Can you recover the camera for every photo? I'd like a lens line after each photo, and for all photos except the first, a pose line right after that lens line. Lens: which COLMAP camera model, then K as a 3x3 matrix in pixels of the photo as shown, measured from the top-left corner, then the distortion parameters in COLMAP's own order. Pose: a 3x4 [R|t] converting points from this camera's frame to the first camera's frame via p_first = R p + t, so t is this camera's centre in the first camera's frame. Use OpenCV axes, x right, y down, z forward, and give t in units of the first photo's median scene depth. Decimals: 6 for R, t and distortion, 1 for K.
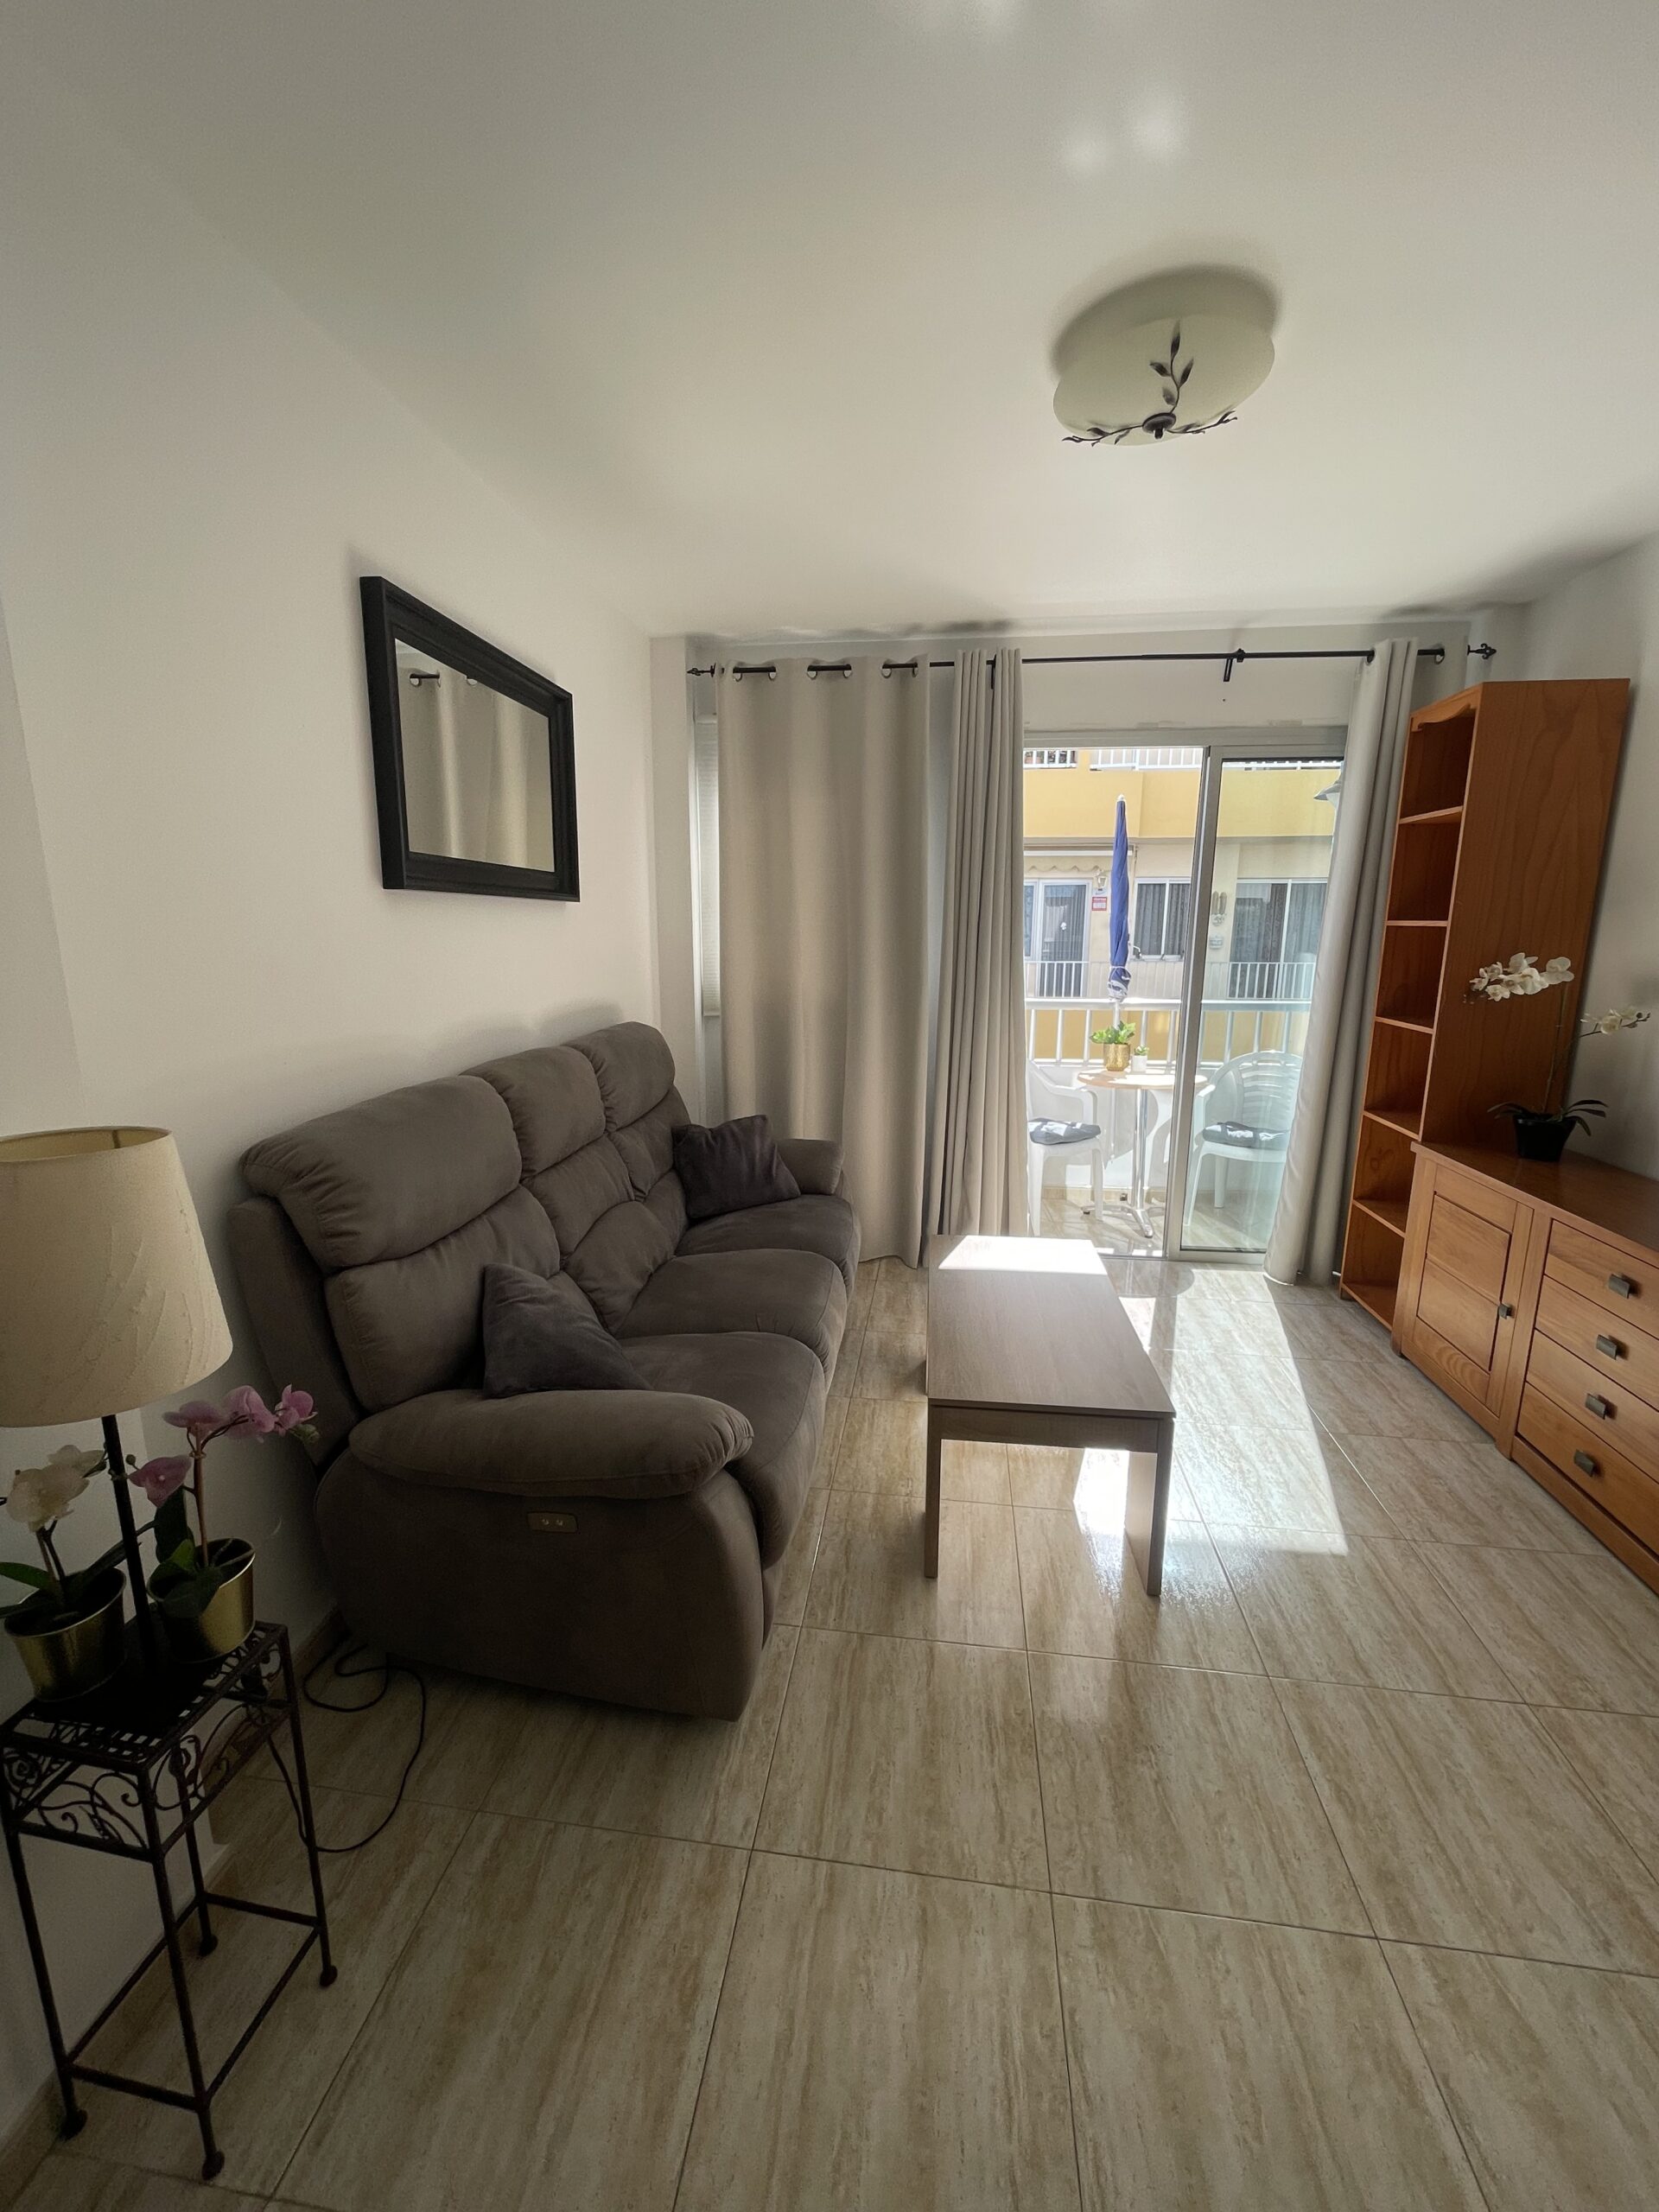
lens RADIAL K [[887.9, 0, 828.1], [0, 887.9, 1110.9], [0, 0, 1]] dist [-0.003389, 0.000764]
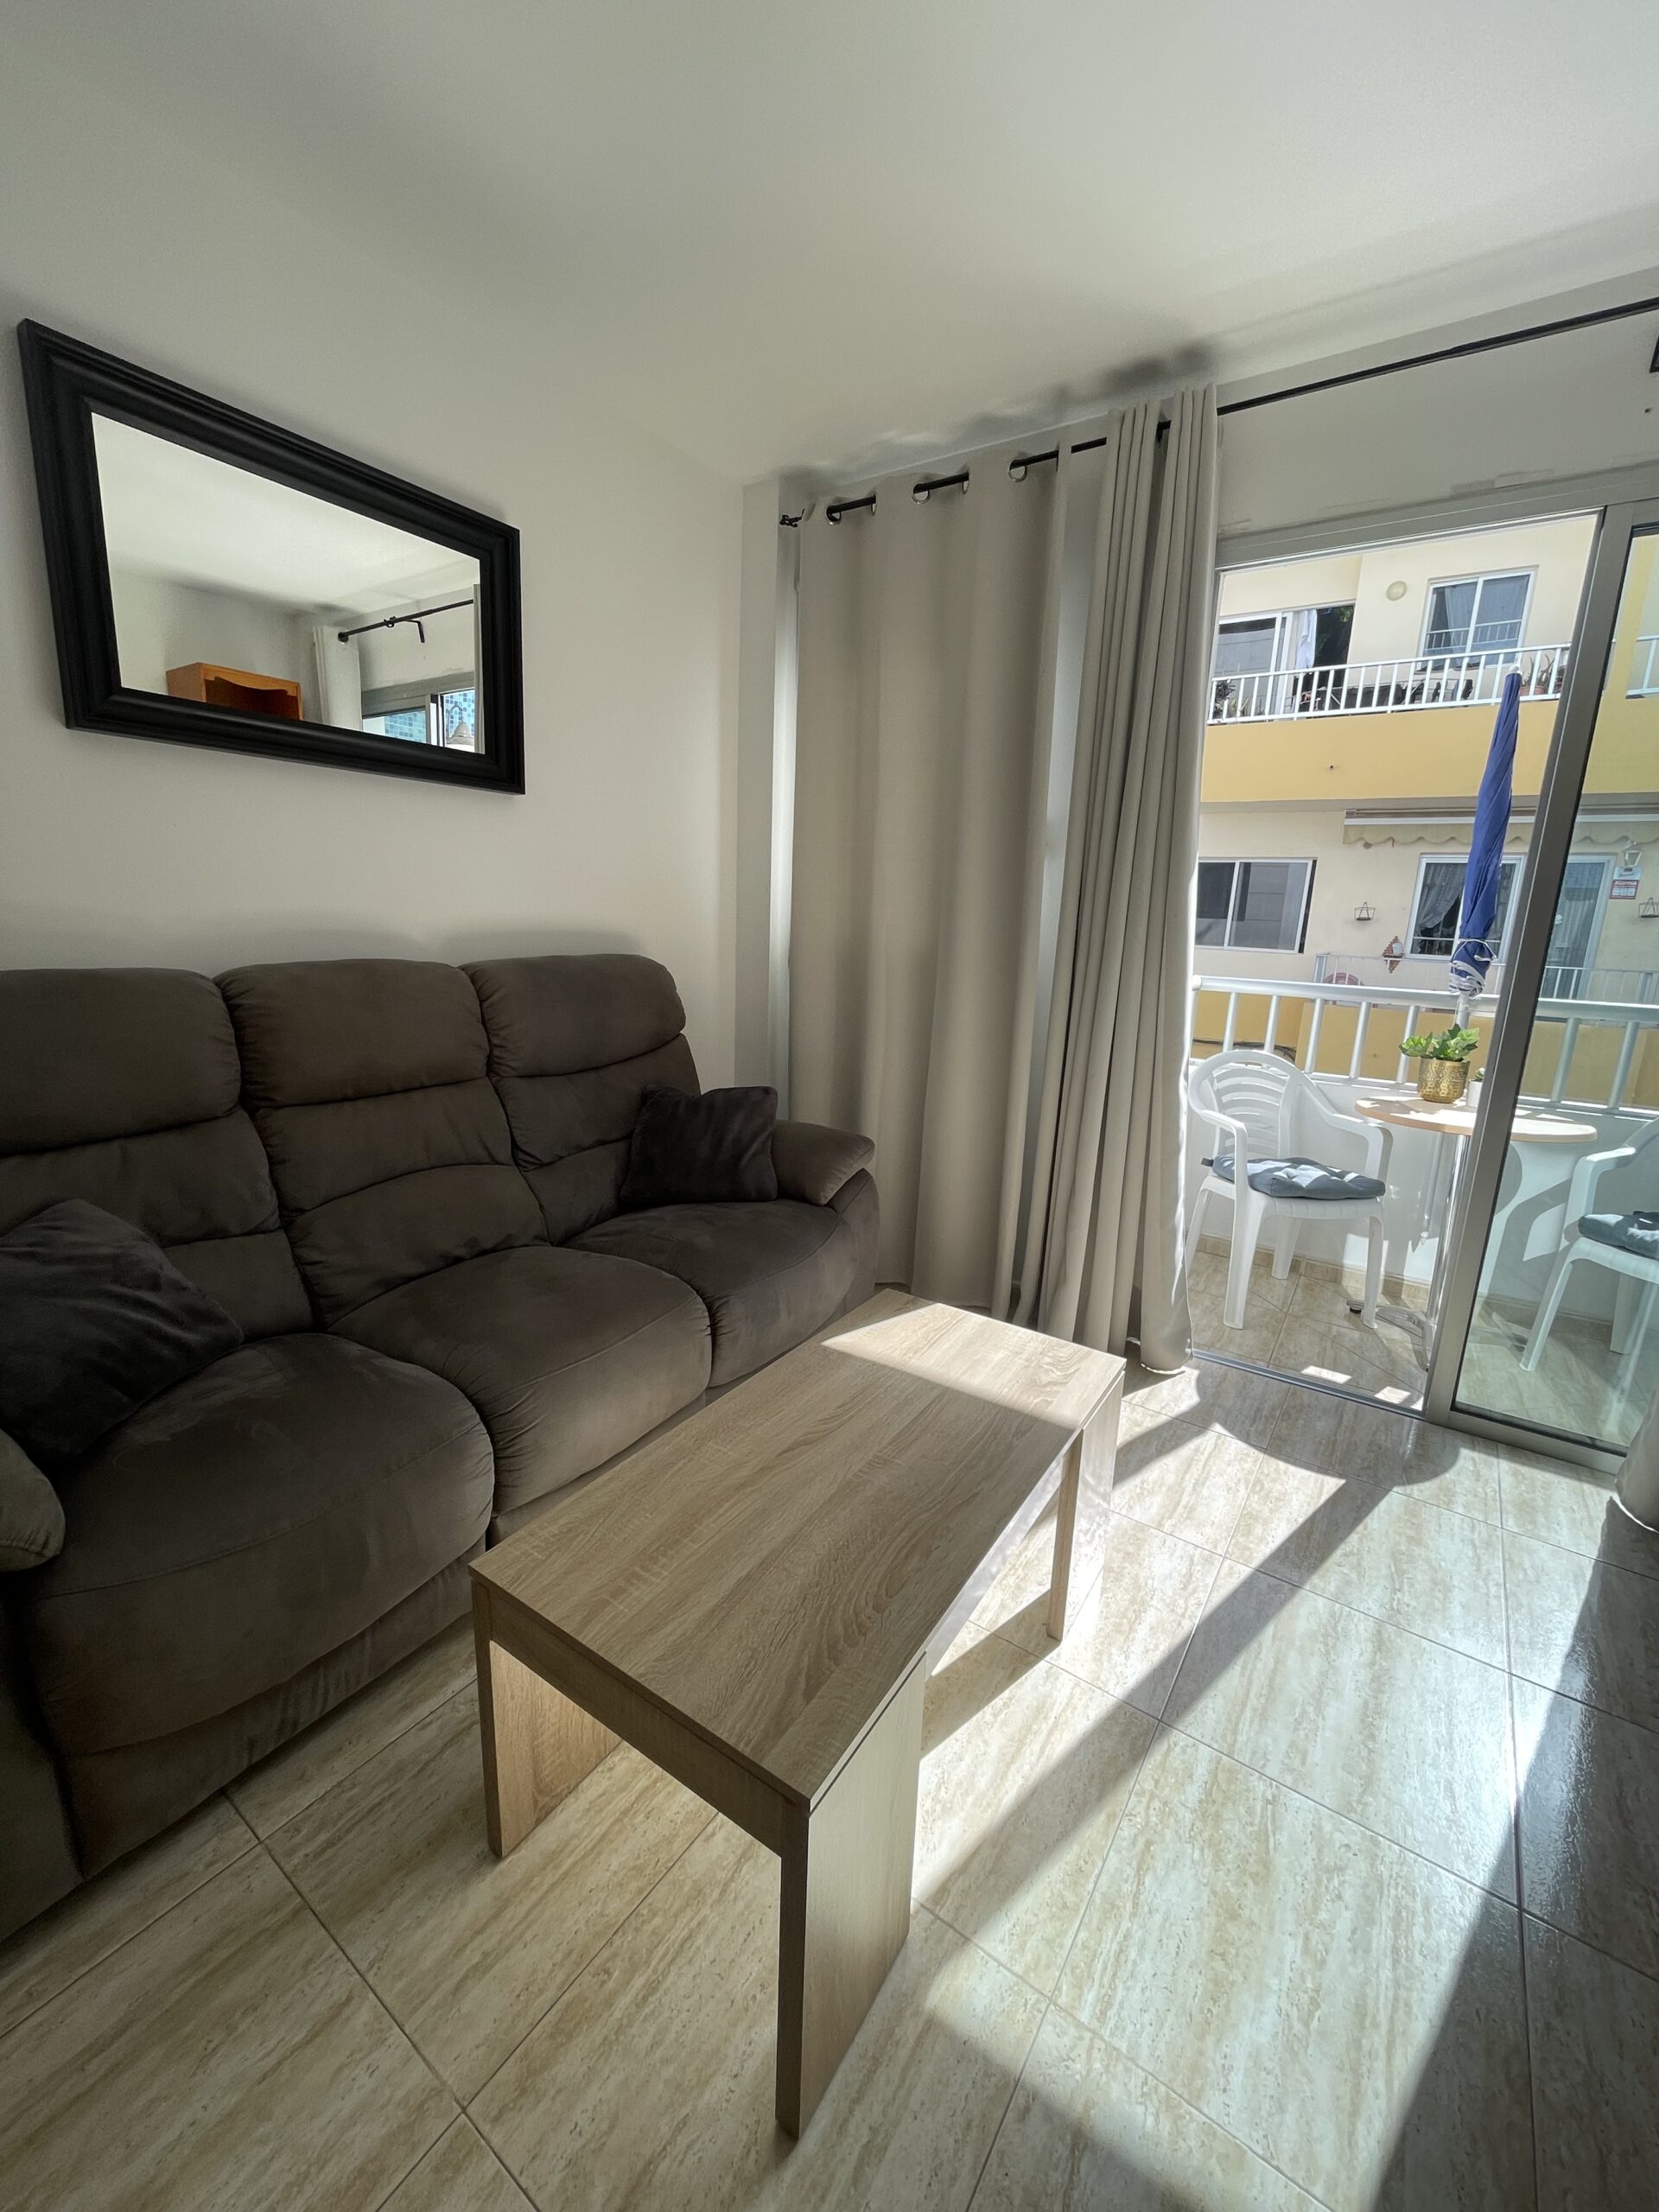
lens RADIAL K [[887.8, 0, 827.4], [0, 887.8, 1109.7], [0, 0, 1]] dist [-0.000425, -0.000443]
pose [[0.887859, 0.129947, -0.441385, 0.320844], [-0.126685, 0.991253, 0.037002, -0.011306], [0.442332, 0.023064, 0.896555, 0.347509]]
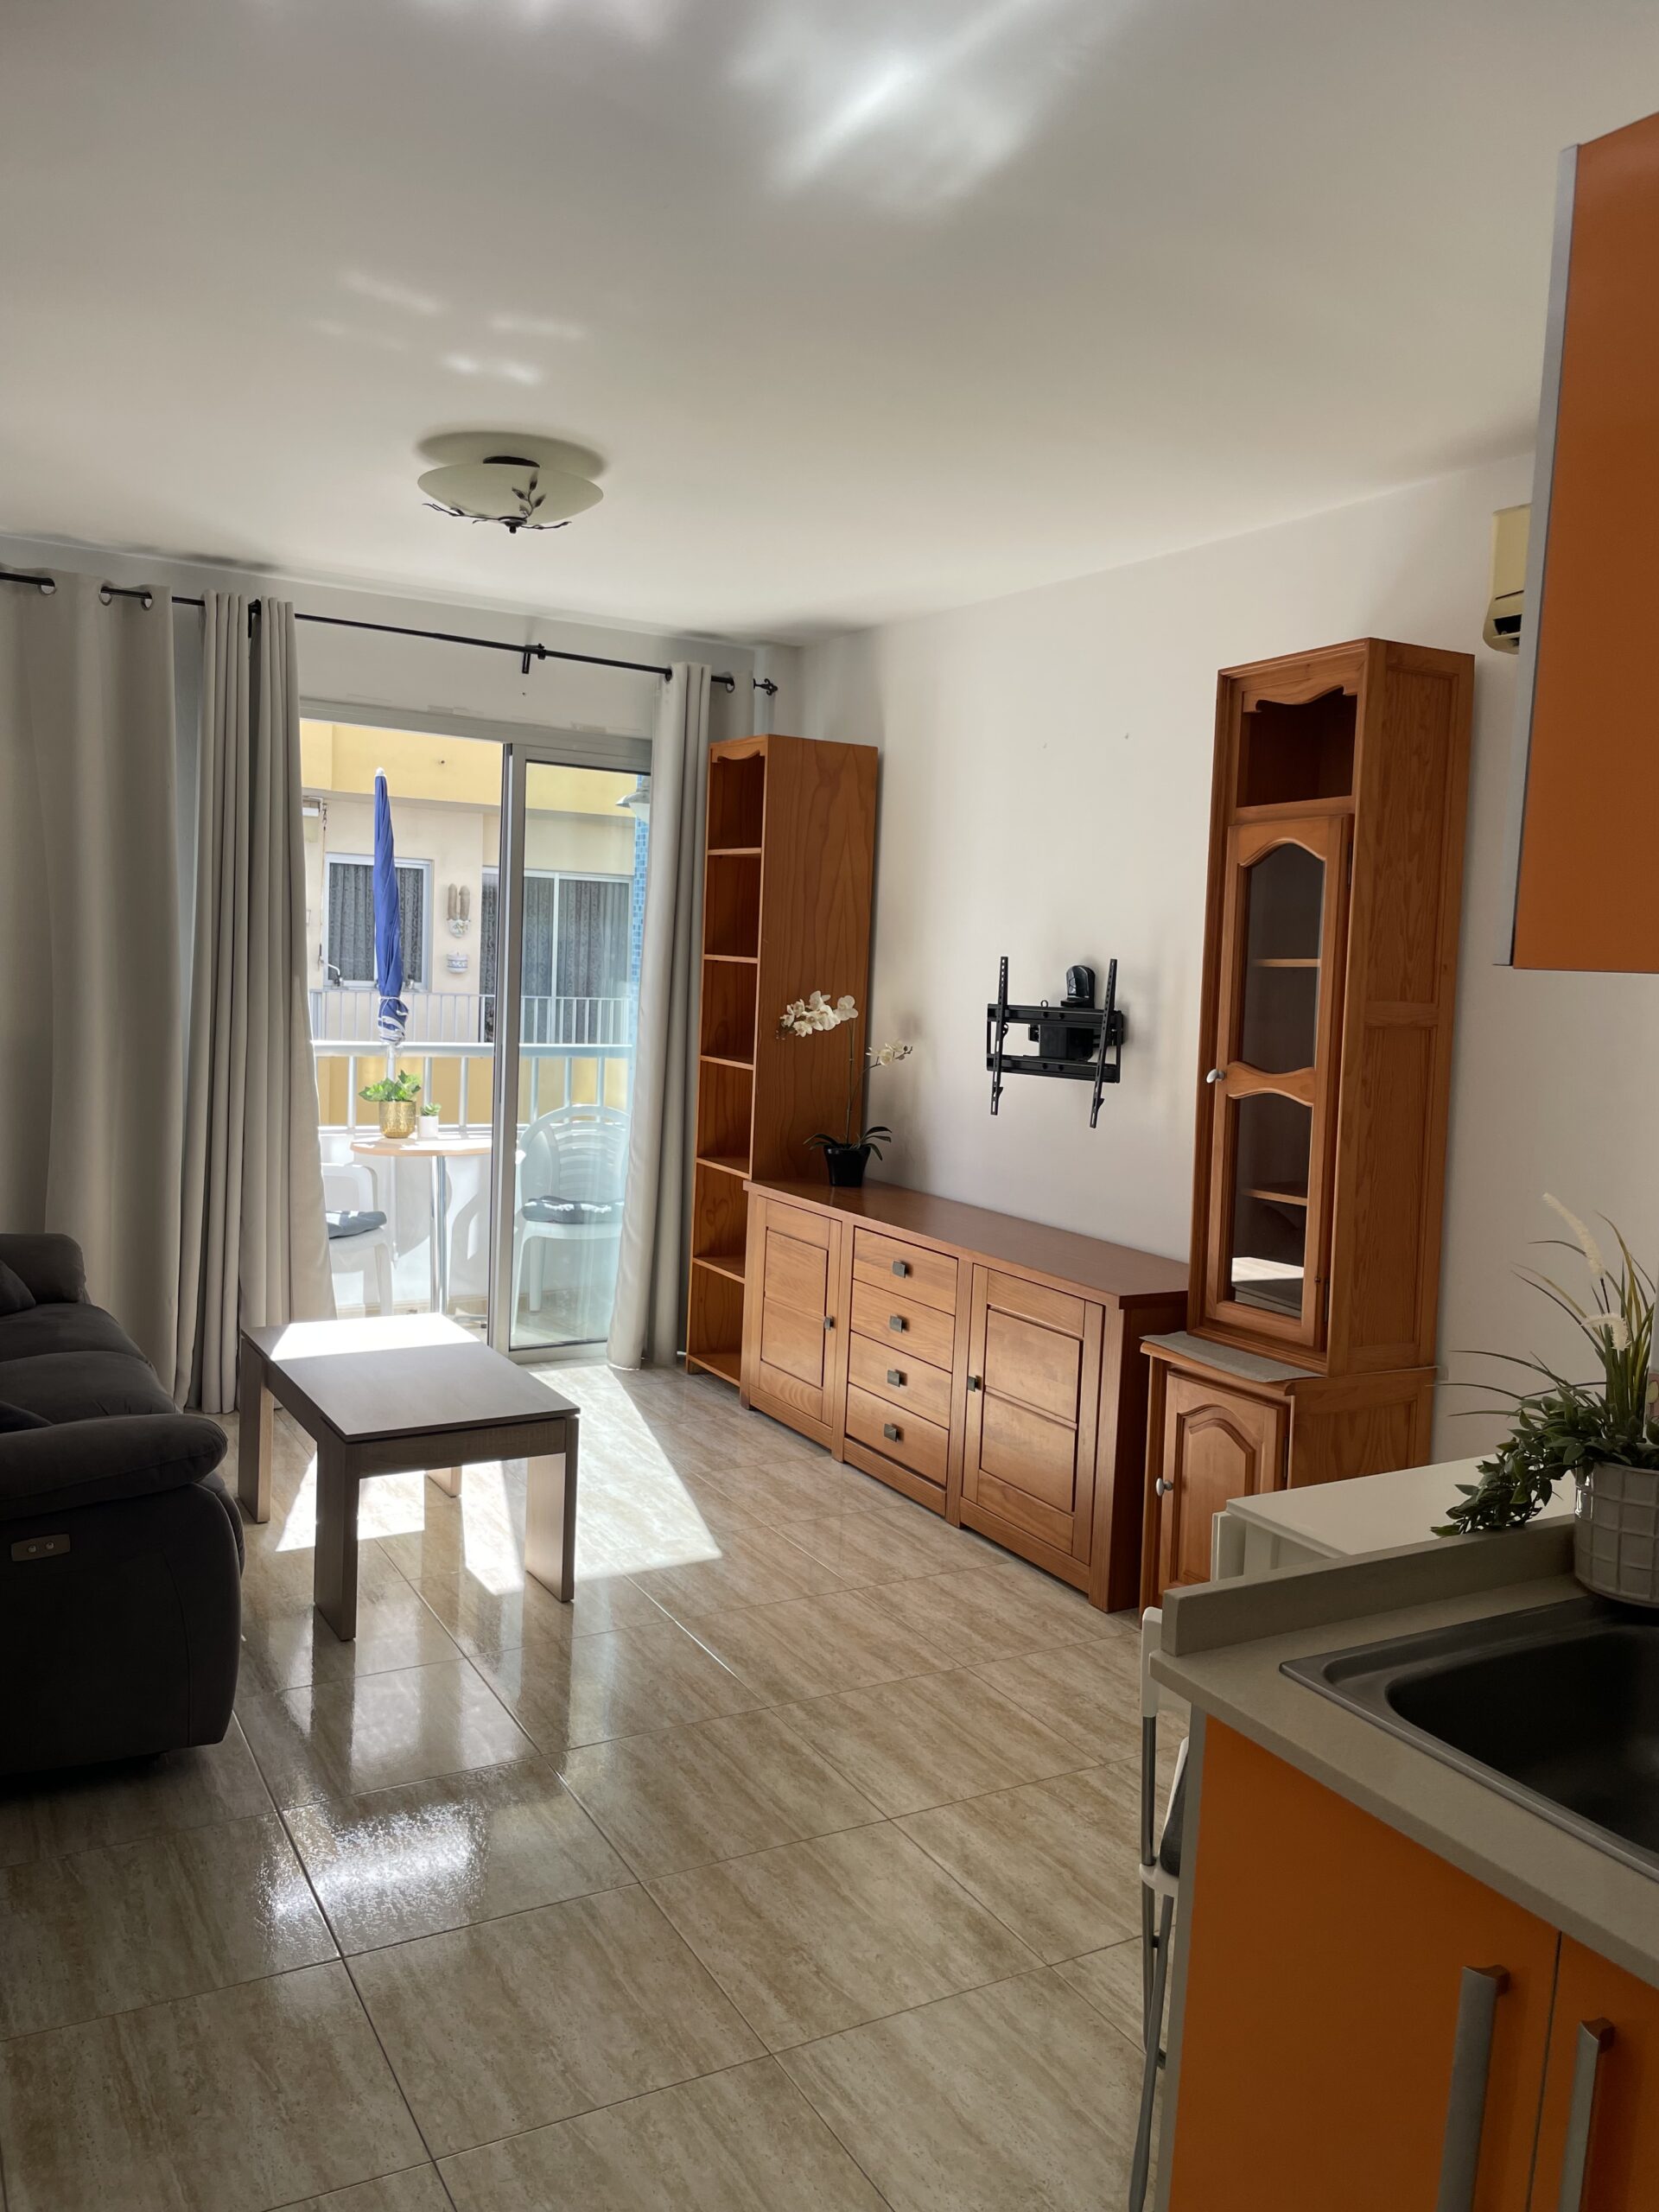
lens RADIAL K [[1712.1, 0, 847.7], [0, 1712.1, 1073.4], [0, 0, 1]] dist [0.077182, -0.116715]
pose [[0.794459, -0.007400, 0.607273, -0.355004], [0.079370, 0.992615, -0.091739, 0.090551], [-0.602110, 0.121082, 0.789179, -0.513648]]
